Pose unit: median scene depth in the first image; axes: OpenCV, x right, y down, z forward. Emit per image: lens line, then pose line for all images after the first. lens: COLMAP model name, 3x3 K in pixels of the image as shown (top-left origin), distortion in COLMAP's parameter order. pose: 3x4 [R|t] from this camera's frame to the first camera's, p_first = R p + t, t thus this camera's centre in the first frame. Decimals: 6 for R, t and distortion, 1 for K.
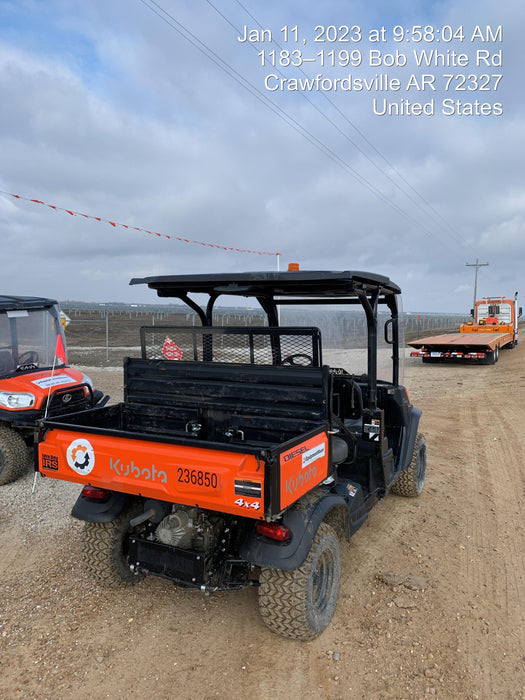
lens RADIAL K [[533.4, 0, 265.5], [0, 533.4, 349.6], [0, 0, 1]] dist [0.048140, -0.026027]
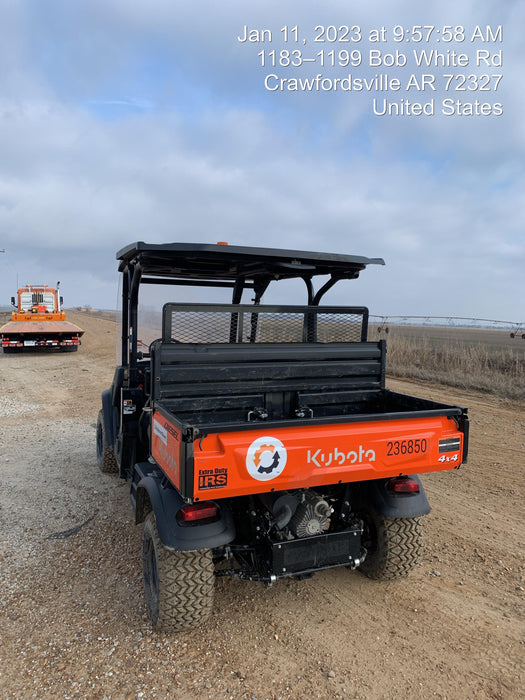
lens RADIAL K [[533.4, 0, 264.5], [0, 533.4, 345.5], [0, 0, 1]] dist [0.048140, -0.026027]
pose [[0.630790, -0.037180, 0.775062, -0.960868], [0.028075, 0.999291, 0.025087, 0.005290], [-0.775446, 0.005935, 0.631386, 0.477042]]
